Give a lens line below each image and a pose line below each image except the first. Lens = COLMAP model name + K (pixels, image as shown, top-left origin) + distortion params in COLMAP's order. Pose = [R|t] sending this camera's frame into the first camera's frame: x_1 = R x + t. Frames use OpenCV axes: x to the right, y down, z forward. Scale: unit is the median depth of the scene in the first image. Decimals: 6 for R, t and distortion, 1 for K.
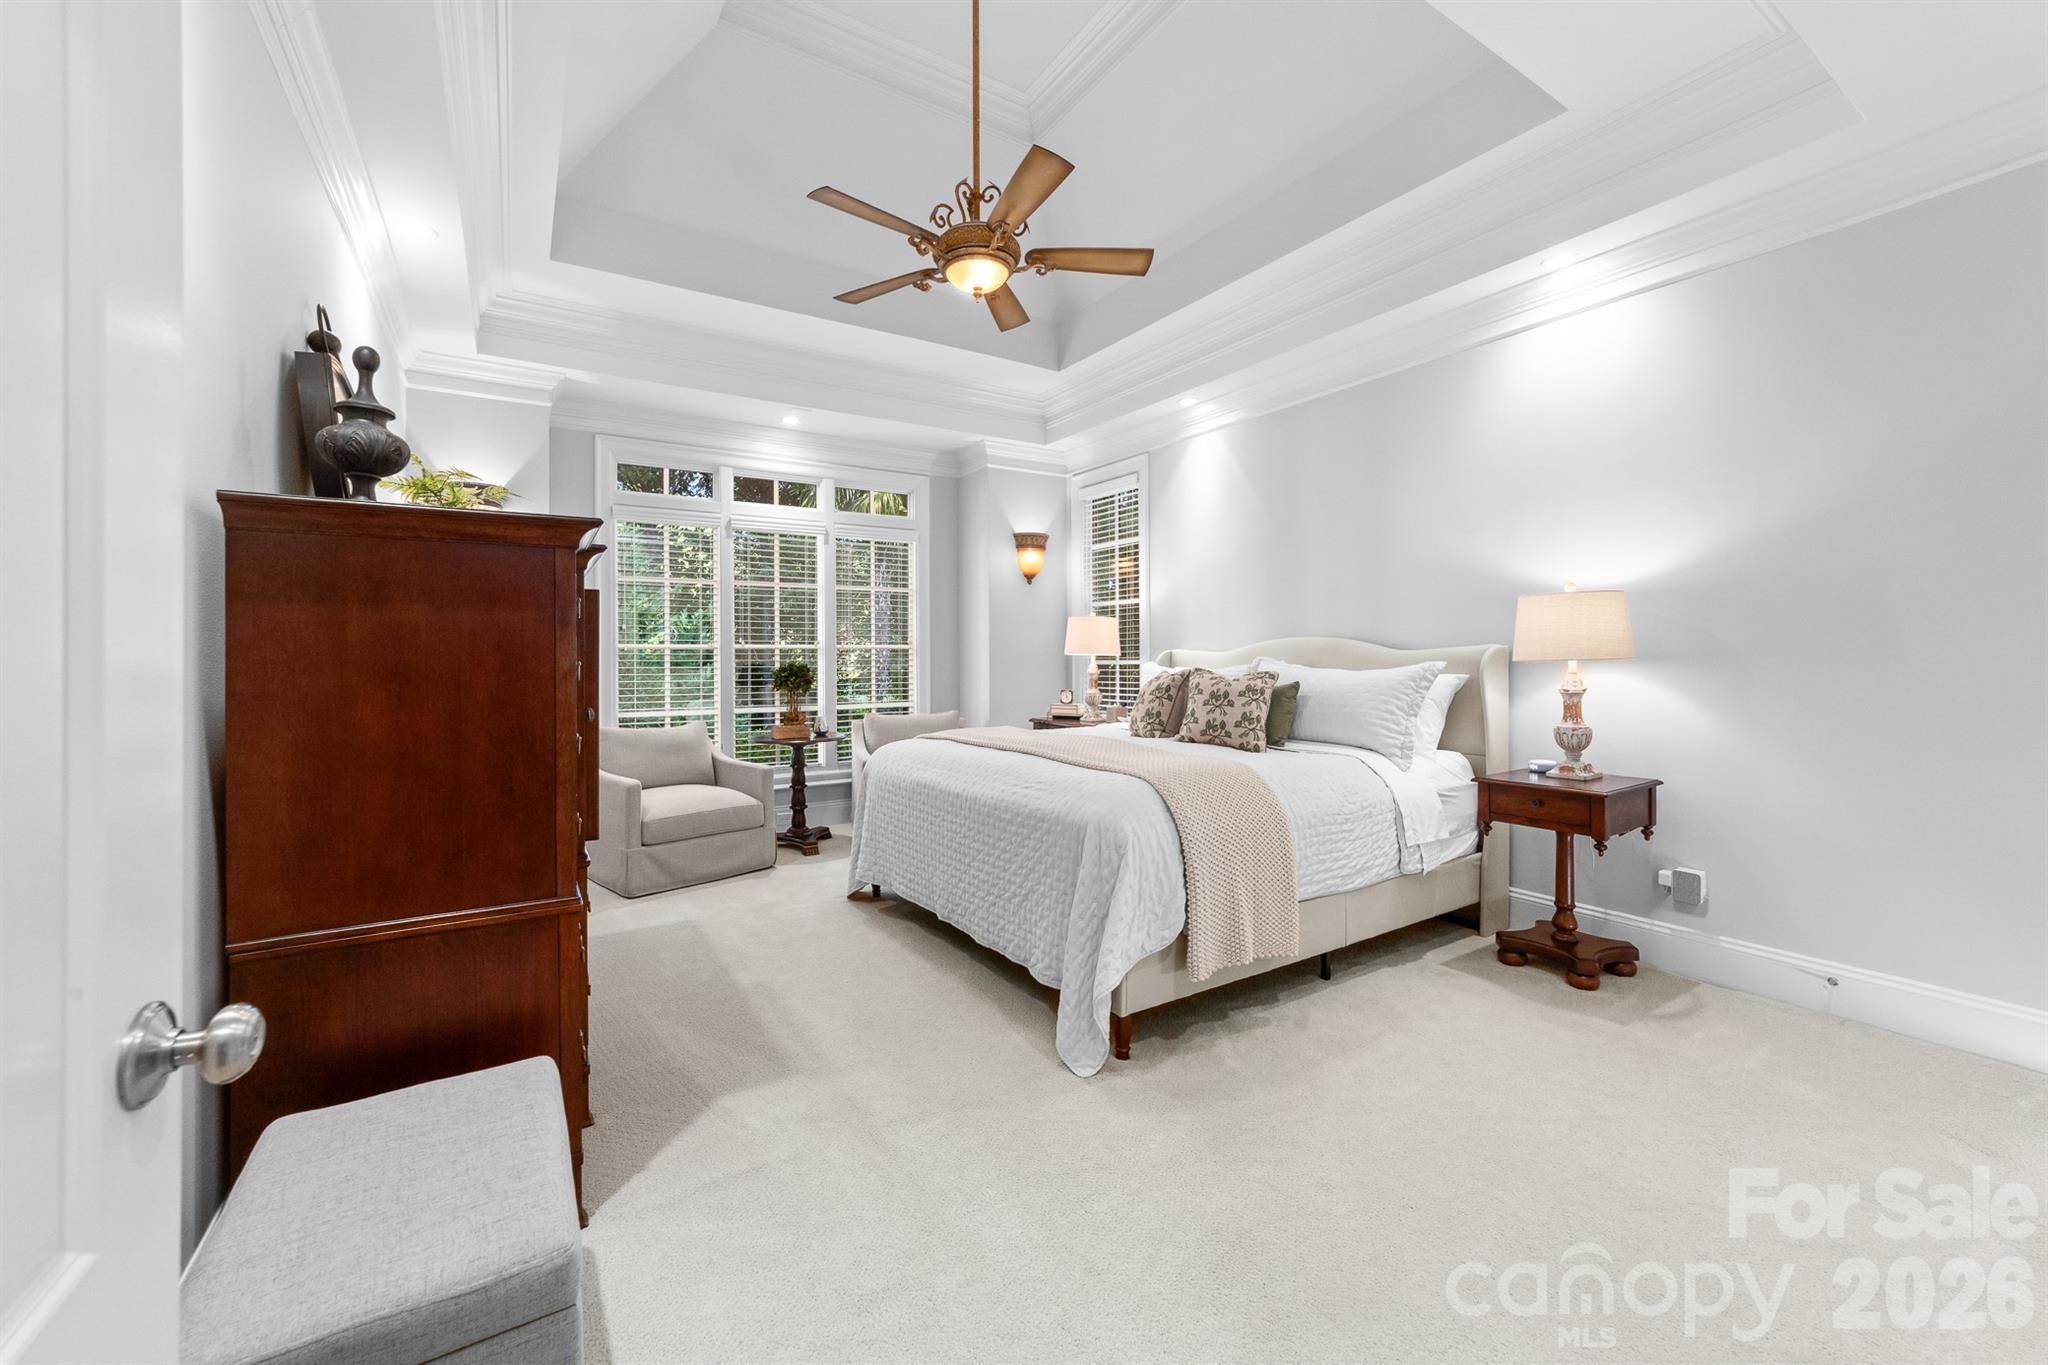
lens RADIAL K [[796.9, 0, 1031.7], [0, 796.9, 662.2], [0, 0, 1]] dist [0.001926, 0.000232]
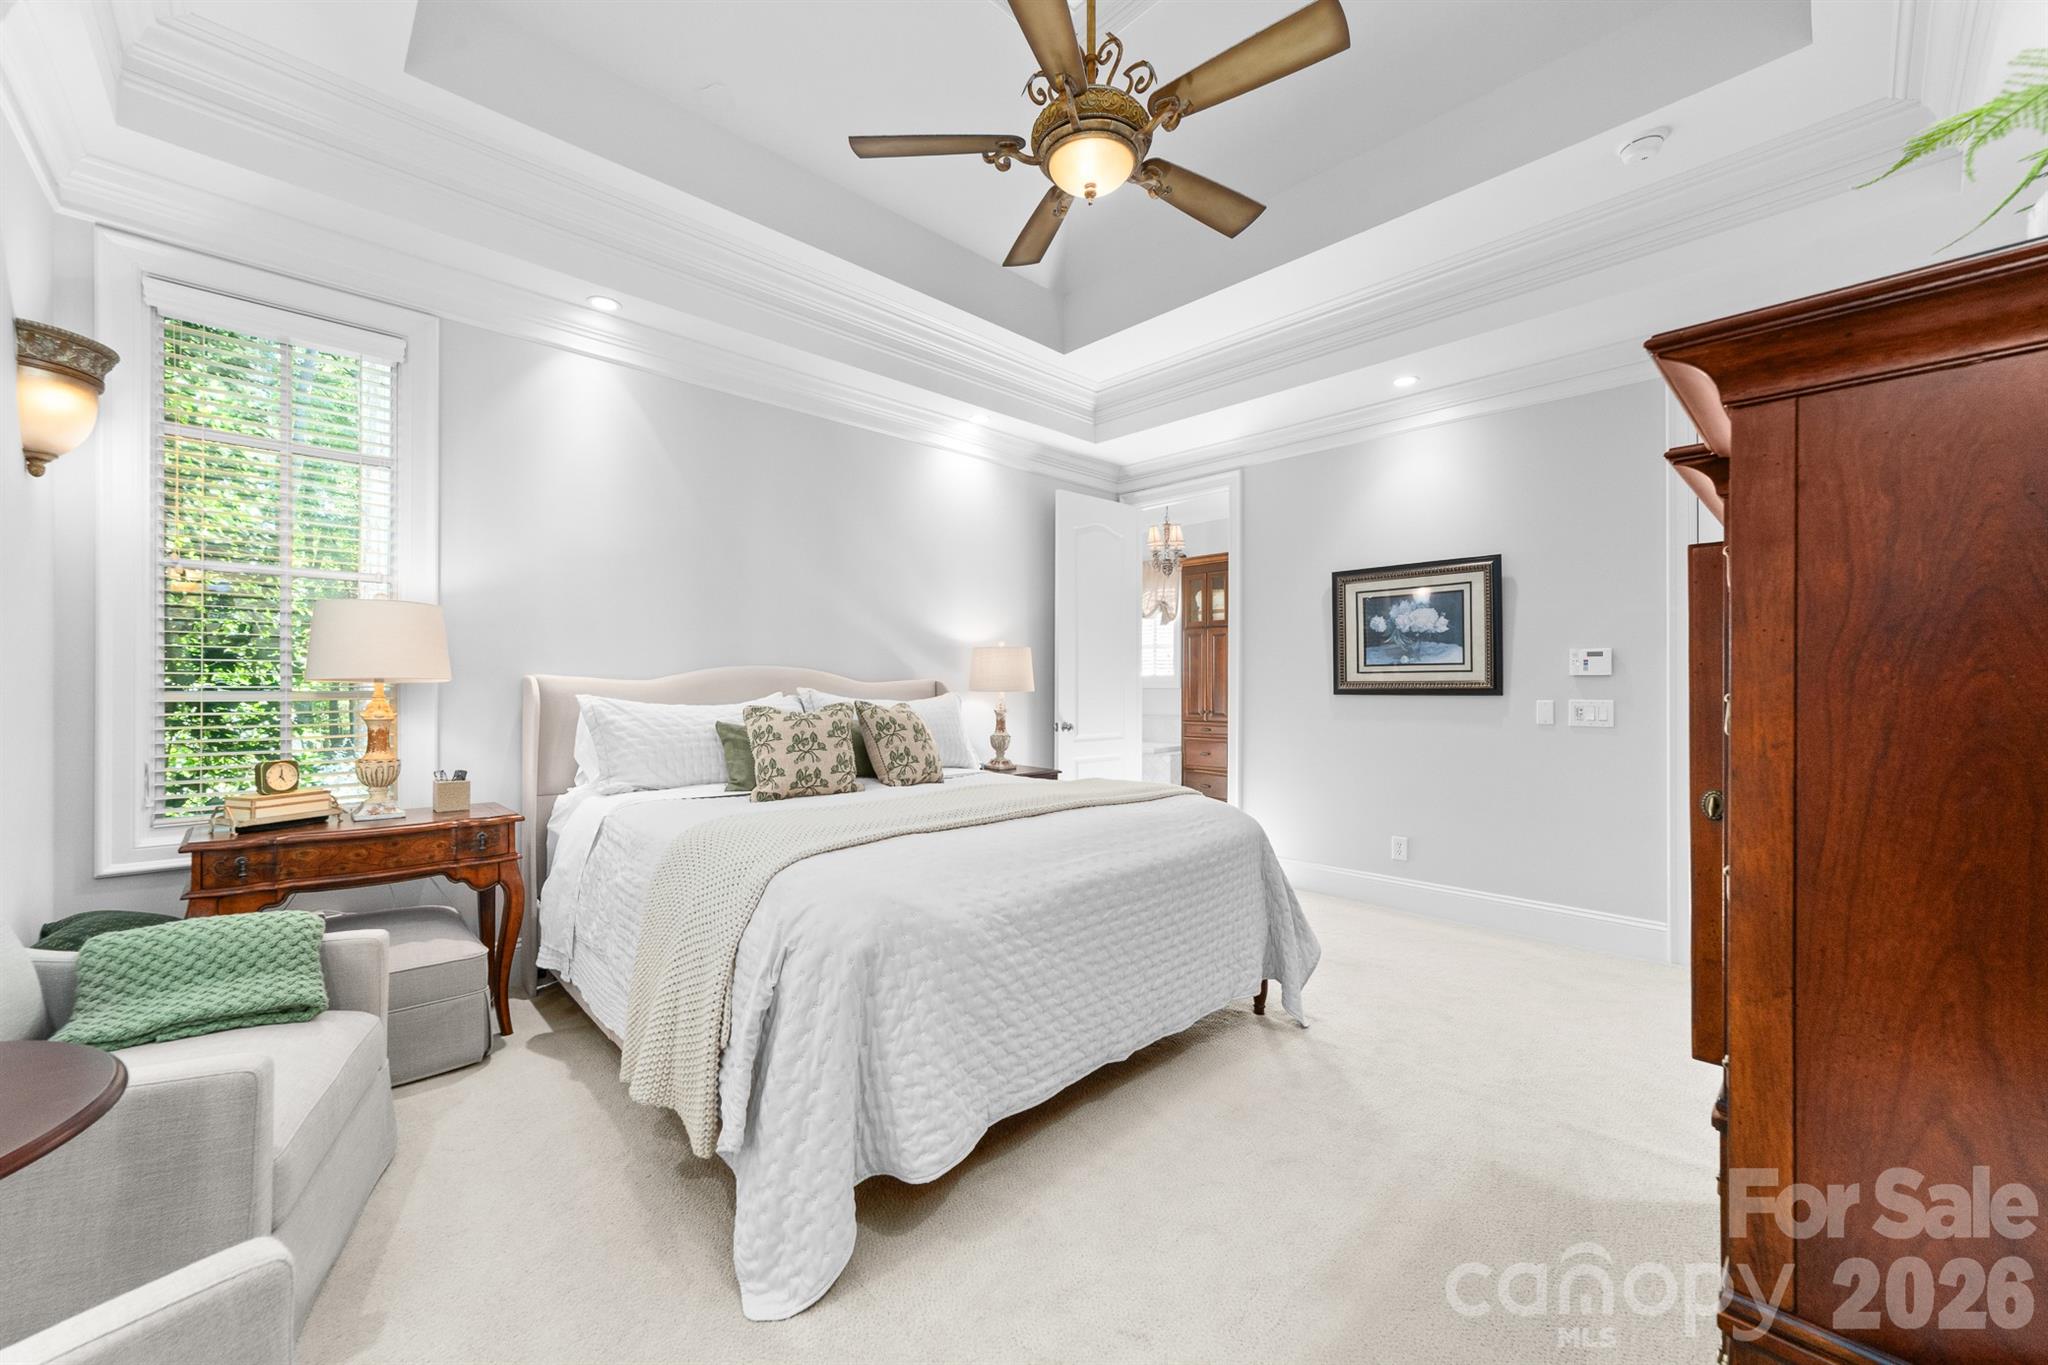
lens RADIAL K [[796.9, 0, 1031.1], [0, 796.9, 685.9], [0, 0, 1]] dist [0.001926, 0.000232]
pose [[-0.207061, 0.007042, 0.978303, -0.611964], [0.010643, 0.999931, -0.004945, -0.005140], [-0.978270, 0.009388, -0.207122, 0.947738]]
